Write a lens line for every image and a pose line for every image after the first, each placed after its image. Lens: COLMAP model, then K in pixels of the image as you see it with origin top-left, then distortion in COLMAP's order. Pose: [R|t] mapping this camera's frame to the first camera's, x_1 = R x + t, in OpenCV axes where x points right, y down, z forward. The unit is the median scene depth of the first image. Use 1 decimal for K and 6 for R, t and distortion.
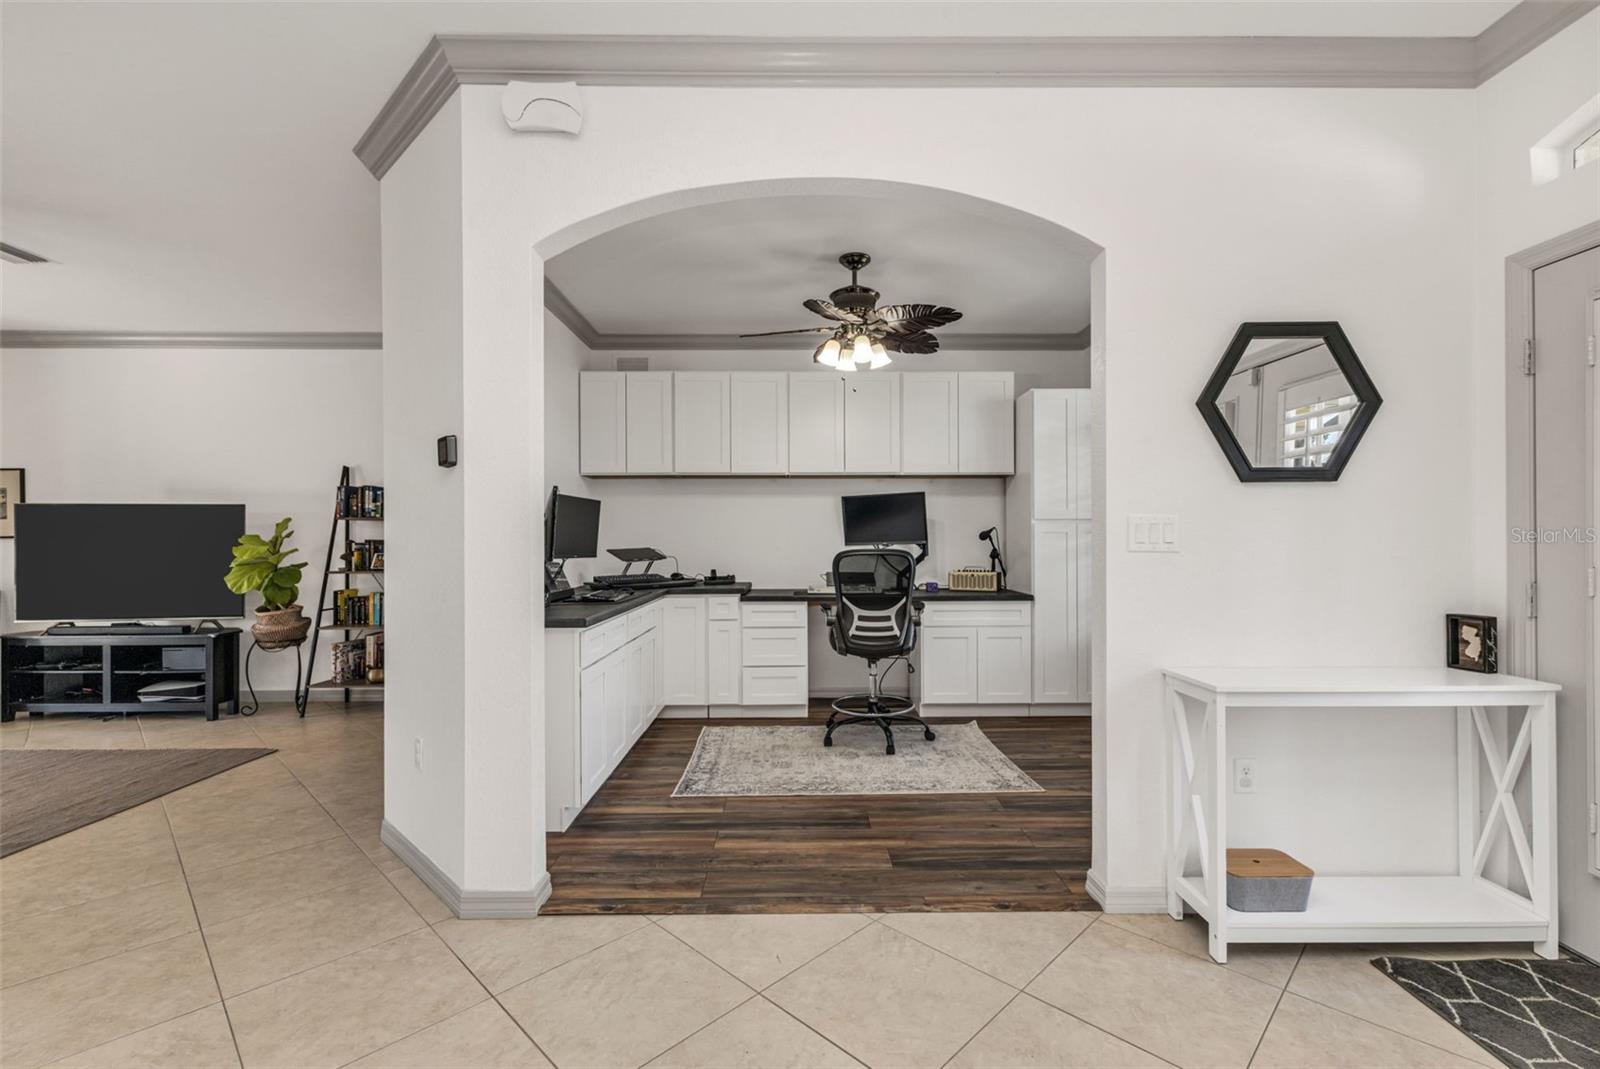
lens RADIAL K [[700.7, 0, 801.7], [0, 700.7, 555.9], [0, 0, 1]] dist [0.007714, -0.004554]
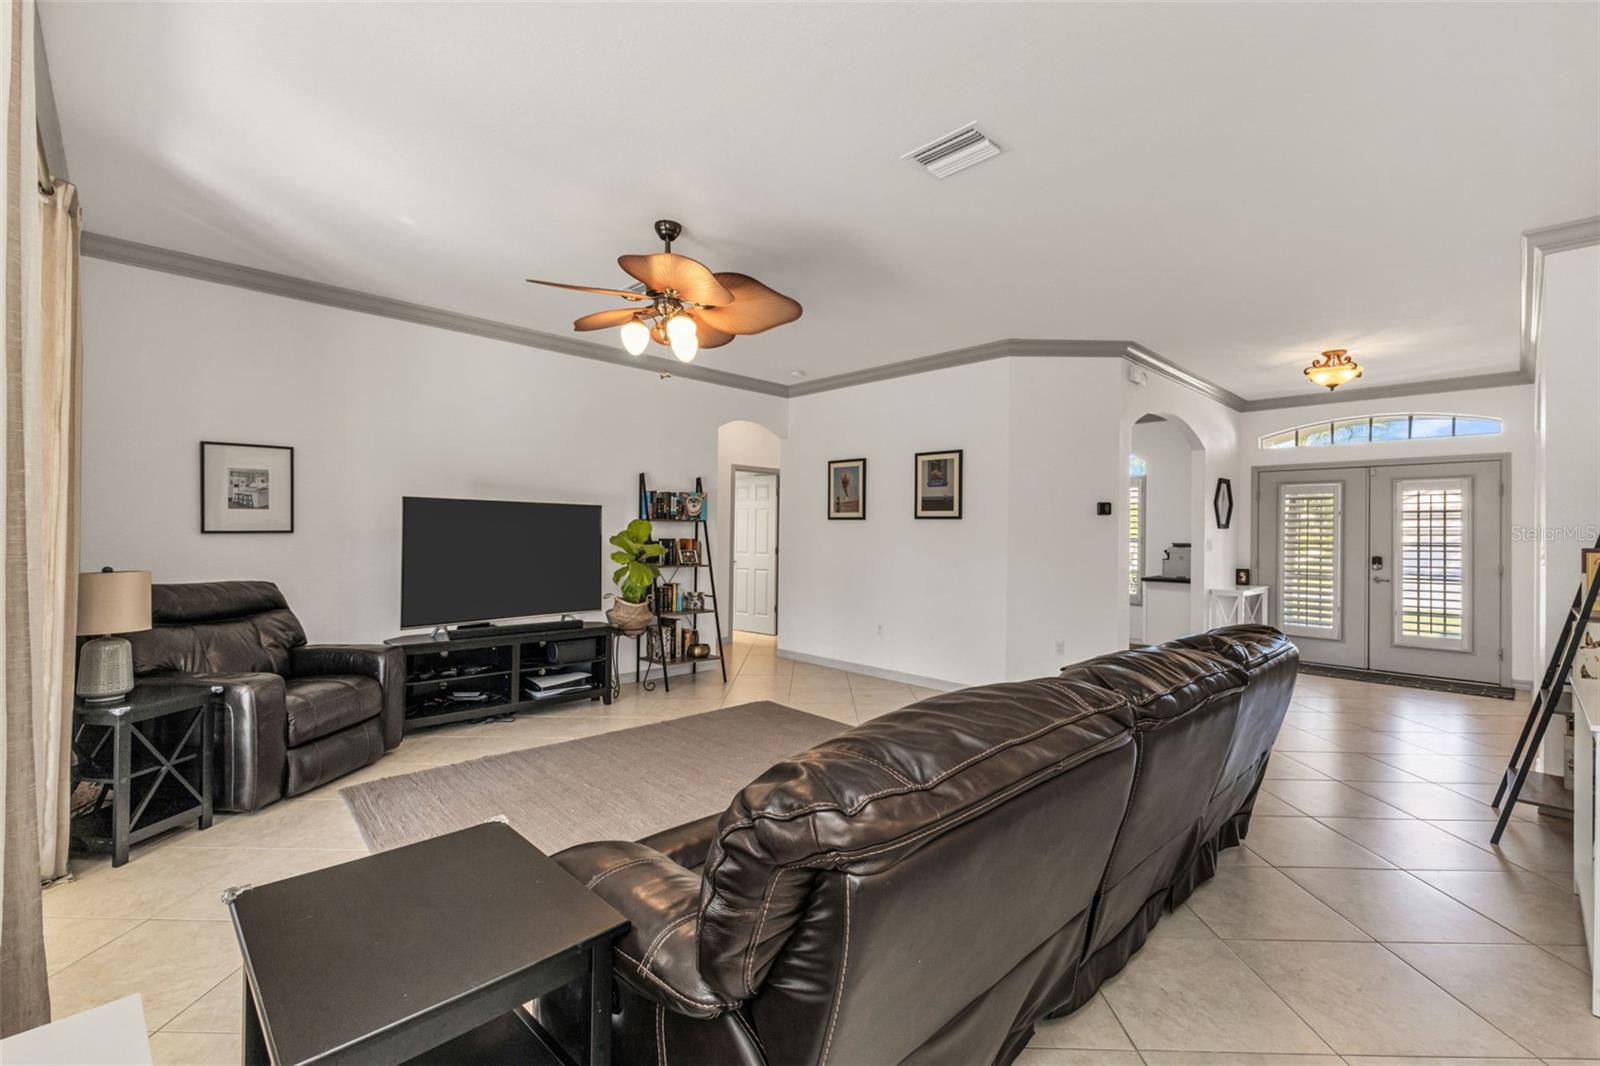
lens RADIAL K [[695.9, 0, 801.4], [0, 695.9, 540.3], [0, 0, 1]] dist [0.000995, 0.000340]
pose [[0.726402, 0.005824, 0.687245, -1.371854], [-0.001183, 0.999973, -0.007223, -0.012635], [-0.687269, 0.004434, 0.726390, 0.008482]]
